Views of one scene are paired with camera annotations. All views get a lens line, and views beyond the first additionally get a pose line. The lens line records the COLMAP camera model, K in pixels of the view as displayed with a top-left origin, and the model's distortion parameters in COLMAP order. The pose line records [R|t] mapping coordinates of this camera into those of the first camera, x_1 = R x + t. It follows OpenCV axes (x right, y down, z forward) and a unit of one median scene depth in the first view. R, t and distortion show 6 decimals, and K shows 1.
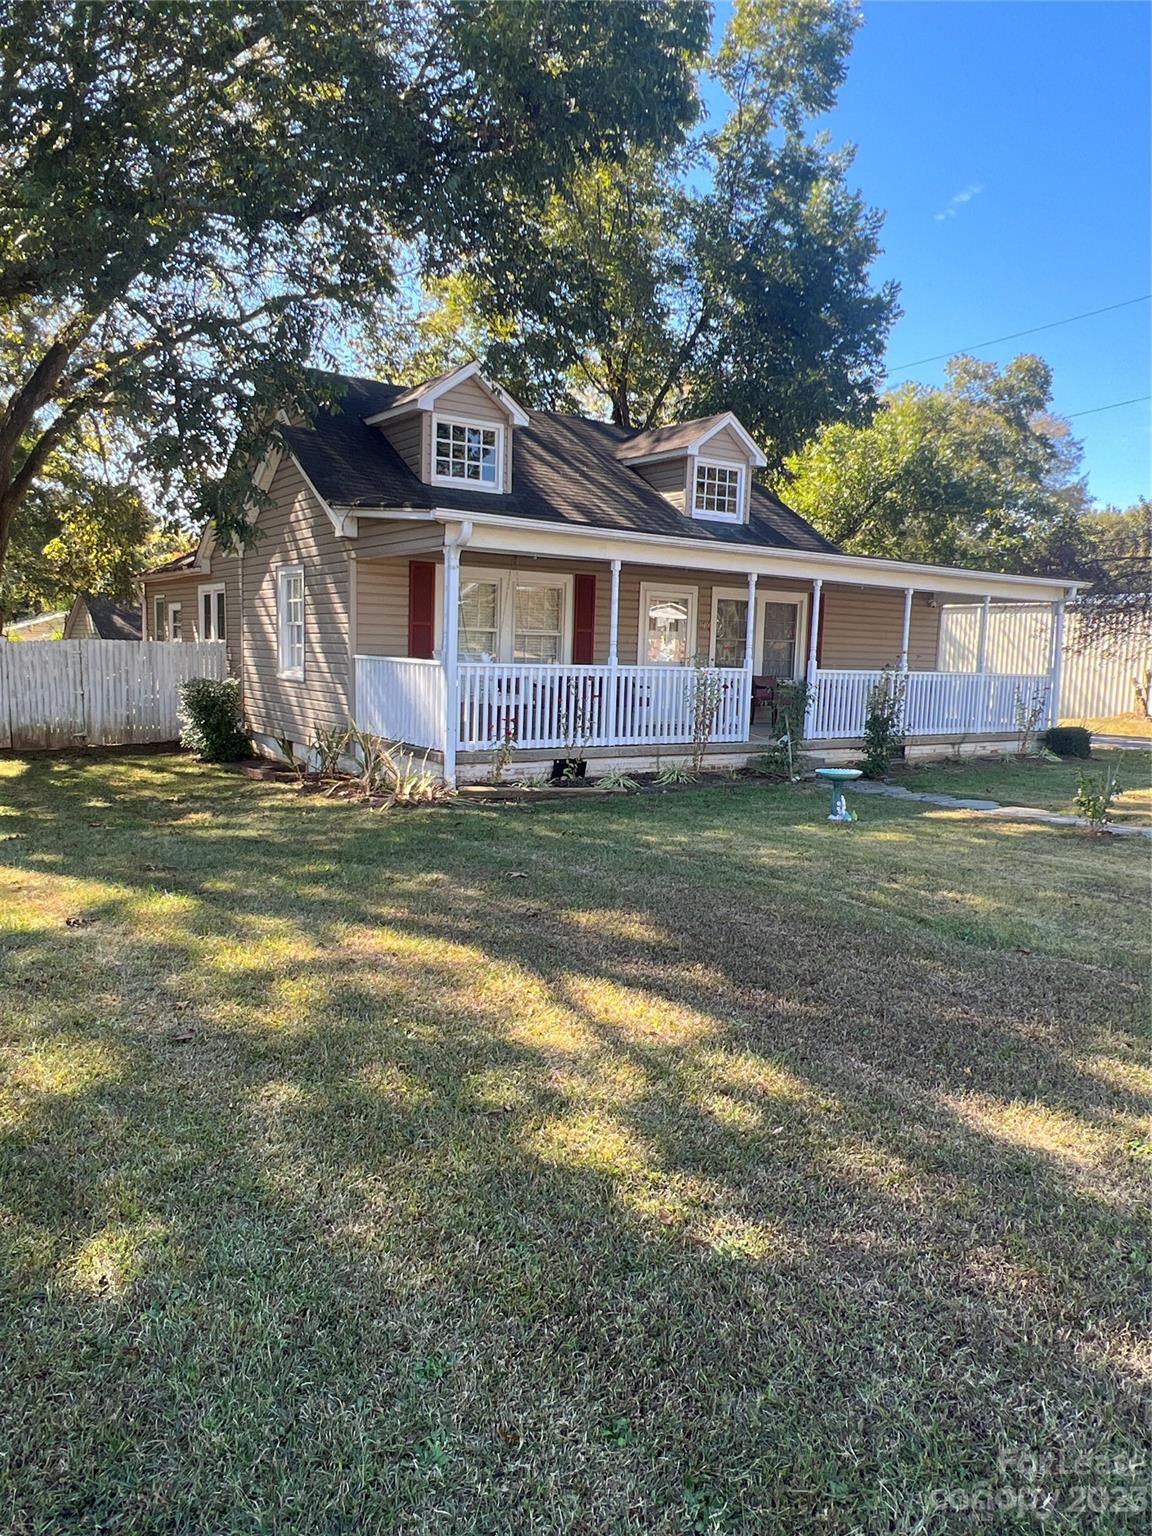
lens RADIAL K [[1028.6, 0, 576.0], [0, 1028.6, 768.0], [0, 0, 1]] dist [0.004236, 0.000161]
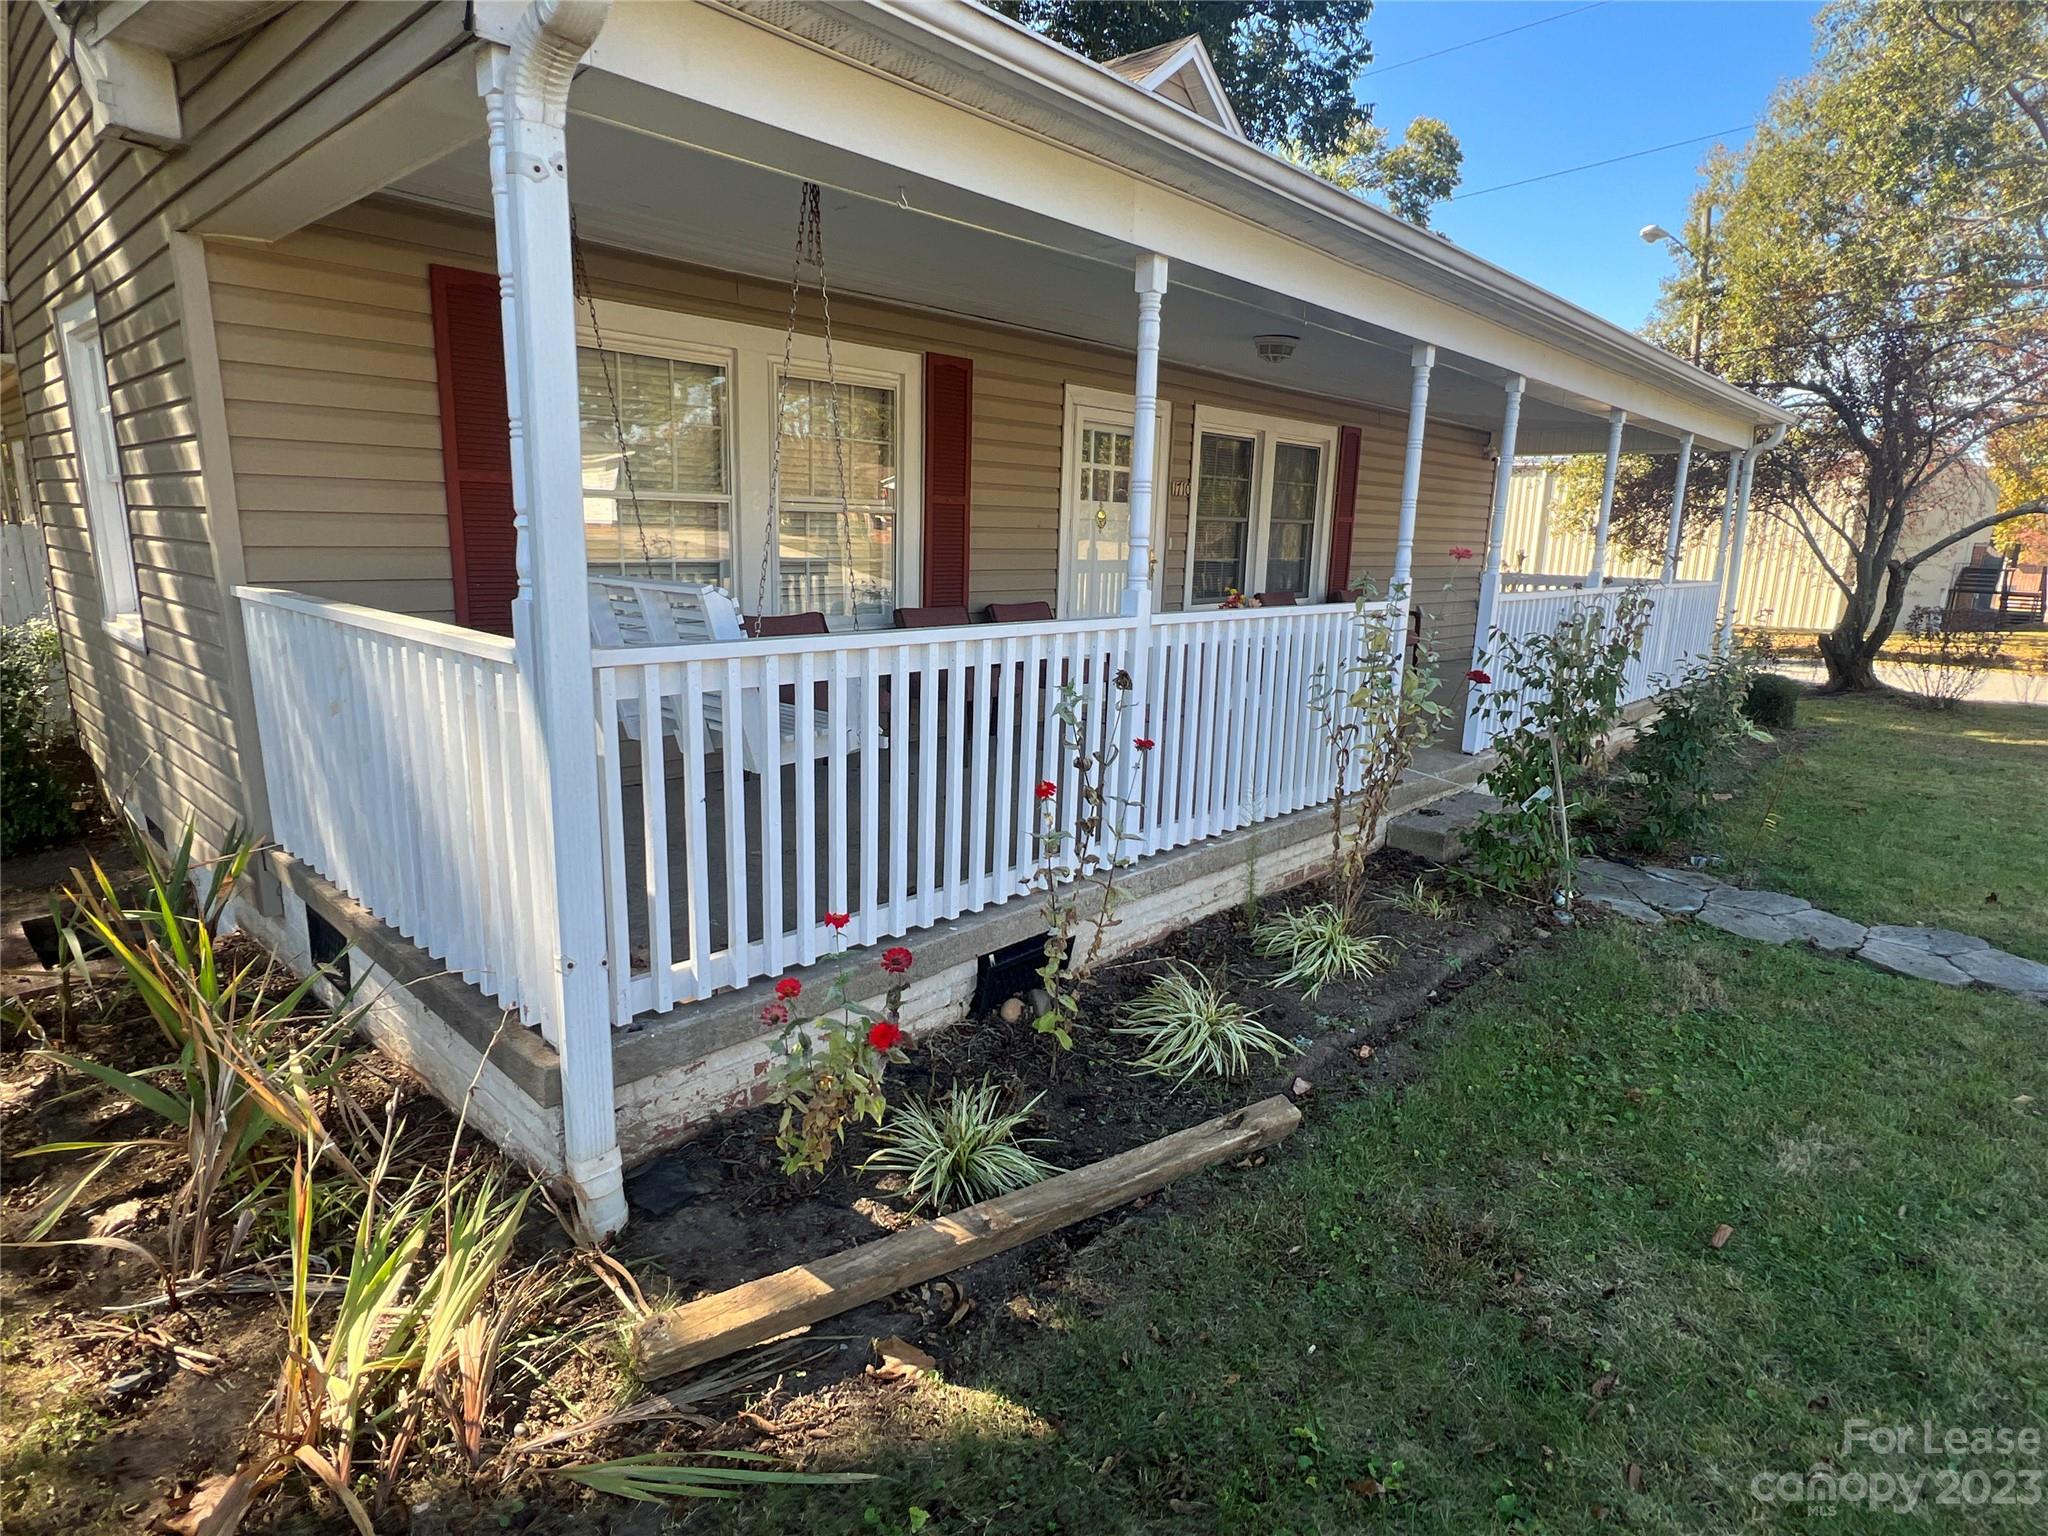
lens RADIAL K [[1083.0, 0, 1024.0], [0, 1083.0, 768.0], [0, 0, 1]] dist [0.002700, 0.000291]
pose [[0.977188, -0.050215, 0.206355, -0.056844], [0.027333, 0.993301, 0.112280, -0.076166], [-0.210611, -0.104078, 0.972014, 0.570512]]
